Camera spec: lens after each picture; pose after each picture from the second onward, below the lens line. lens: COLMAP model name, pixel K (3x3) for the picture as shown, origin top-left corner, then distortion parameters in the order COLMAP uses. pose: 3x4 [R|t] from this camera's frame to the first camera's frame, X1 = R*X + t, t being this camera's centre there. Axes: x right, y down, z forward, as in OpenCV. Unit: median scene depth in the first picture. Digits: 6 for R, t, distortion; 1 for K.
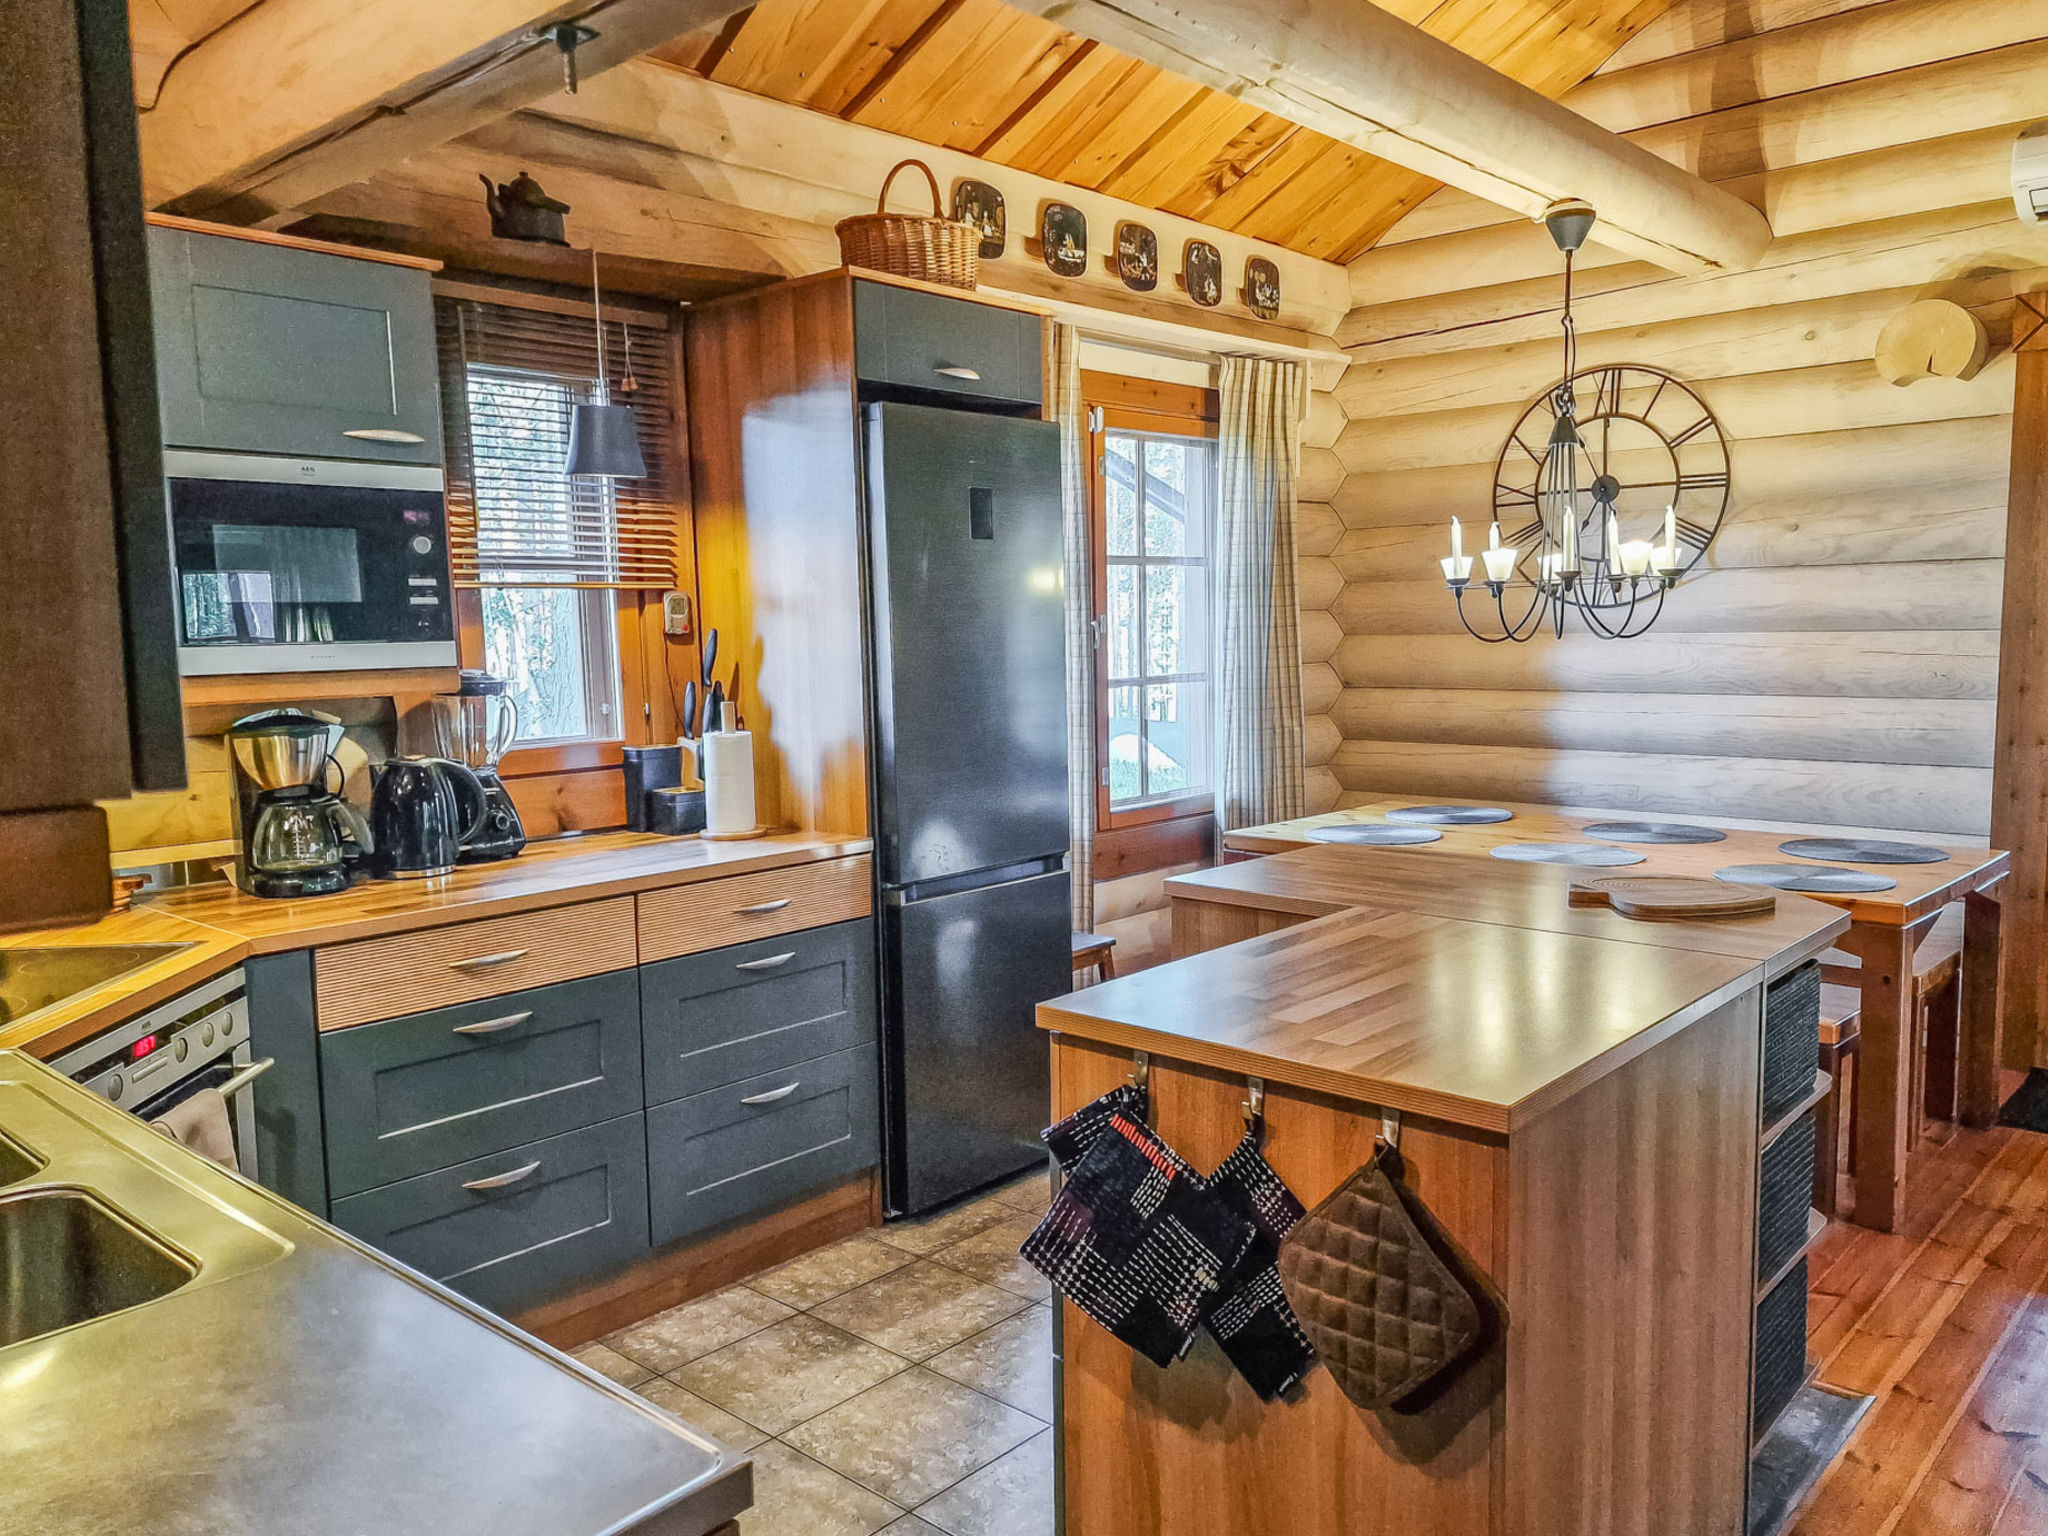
lens RADIAL K [[1538.1, 0, 1022.0], [0, 1538.1, 794.1], [0, 0, 1]] dist [0.089058, -0.065827]
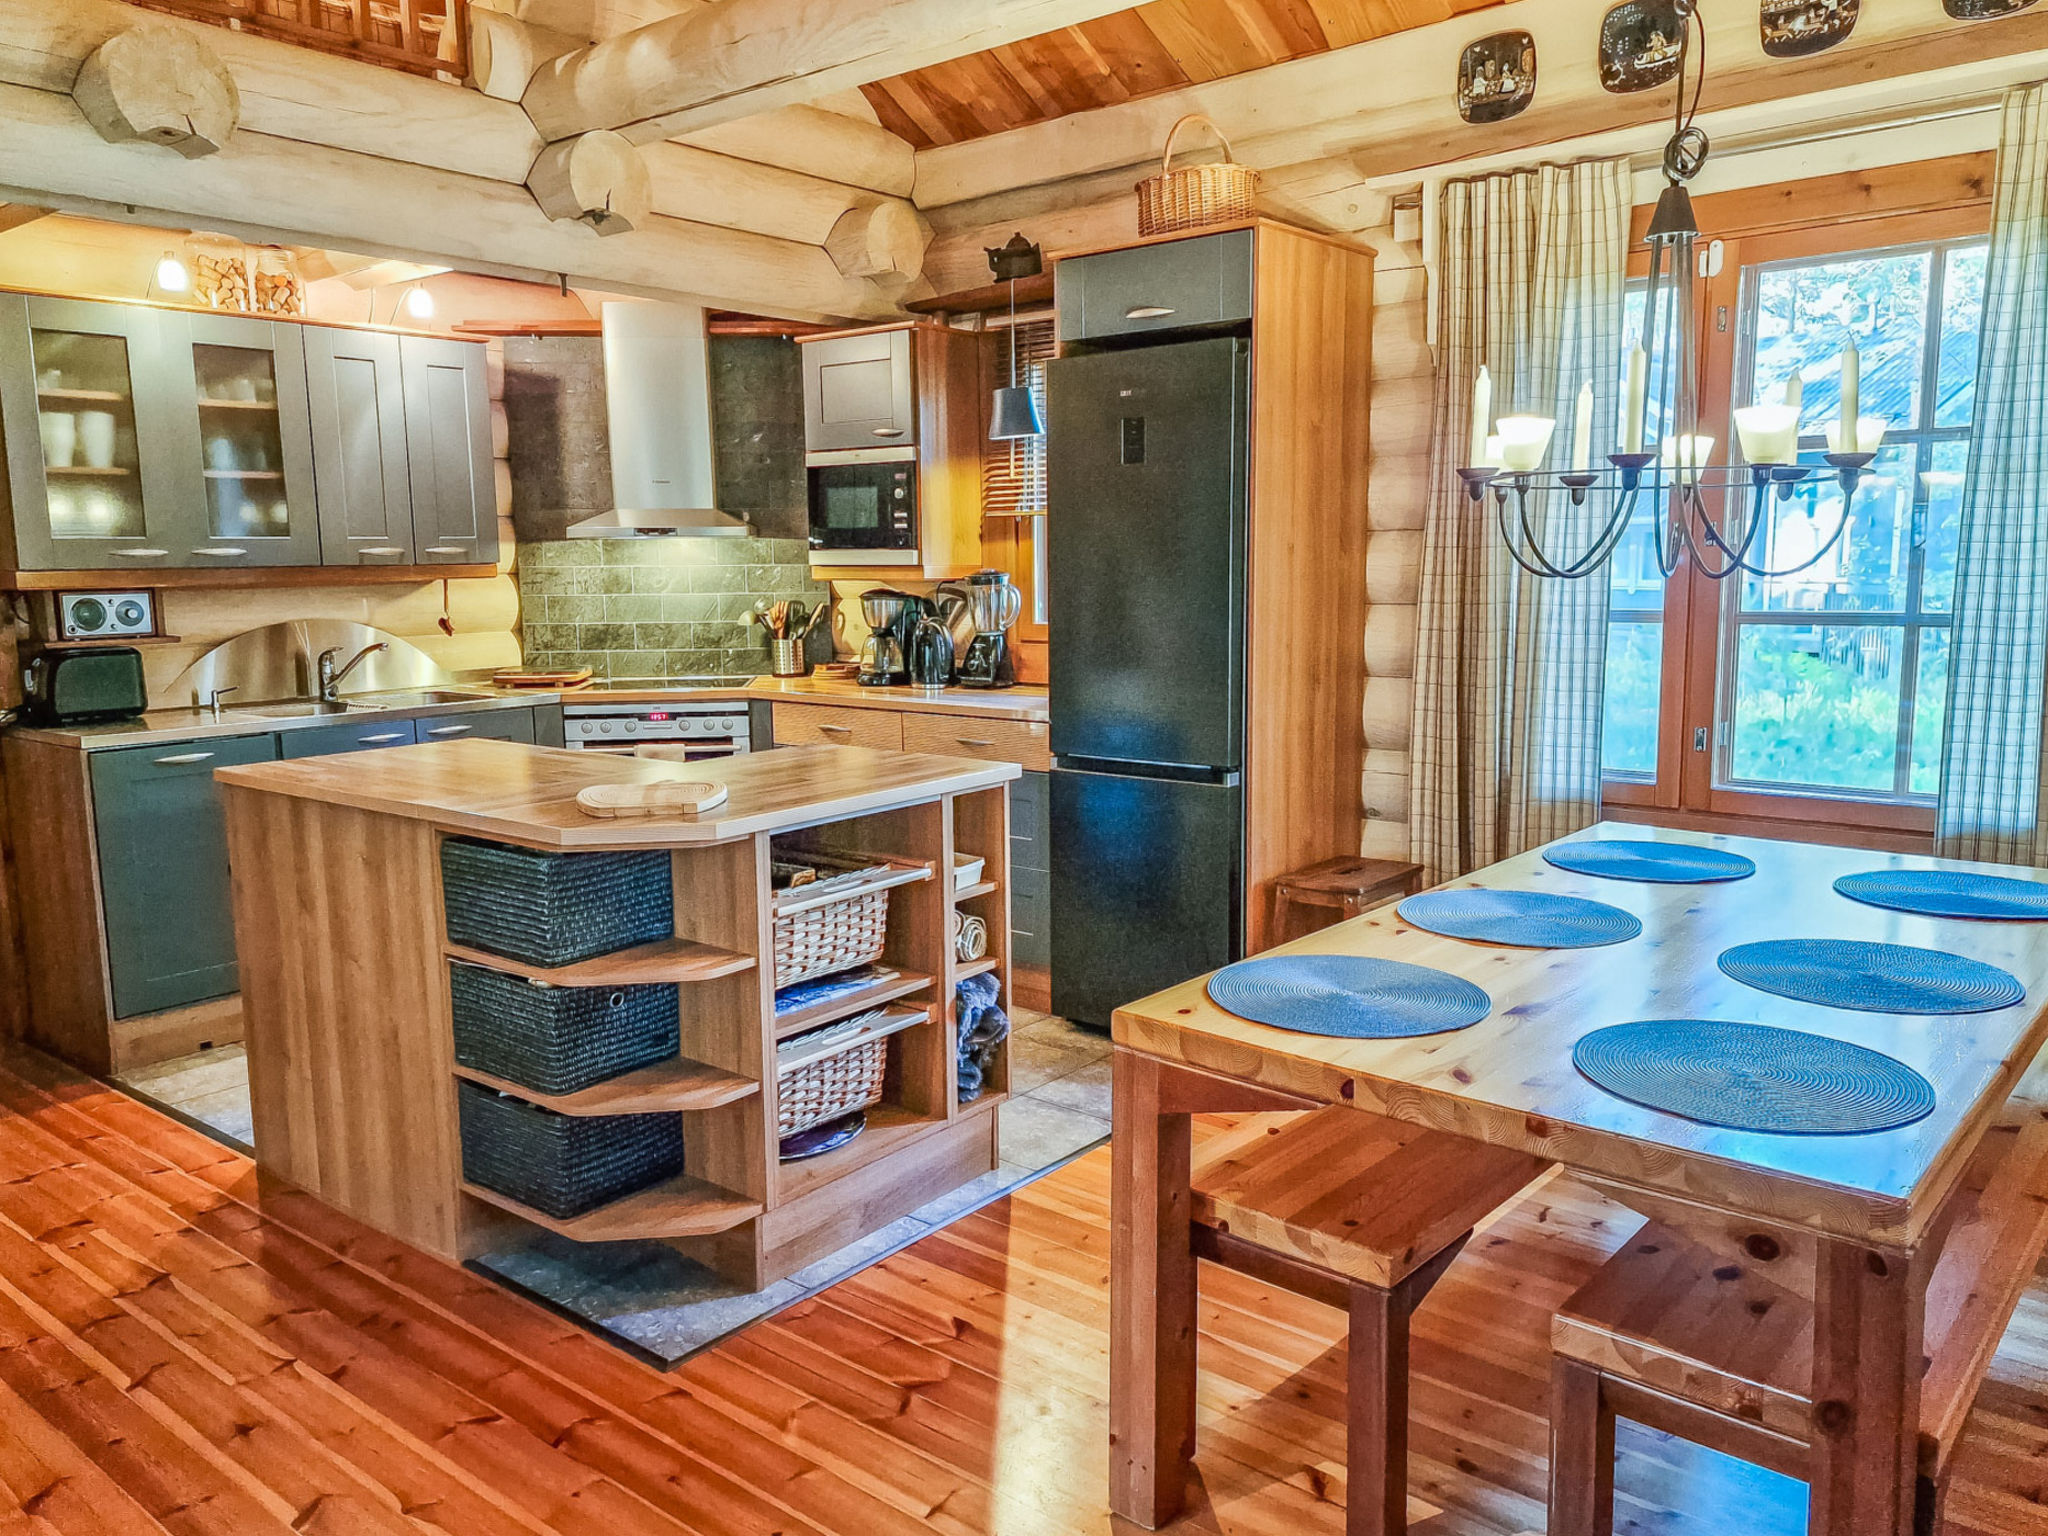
lens RADIAL K [[1538.1, 0, 1022.0], [0, 1538.1, 794.1], [0, 0, 1]] dist [0.089058, -0.065827]
pose [[0.040991, 0.178727, -0.983044, 1.345363], [-0.100826, 0.979589, 0.173895, -0.142143], [0.994059, 0.091989, 0.058174, 1.051392]]
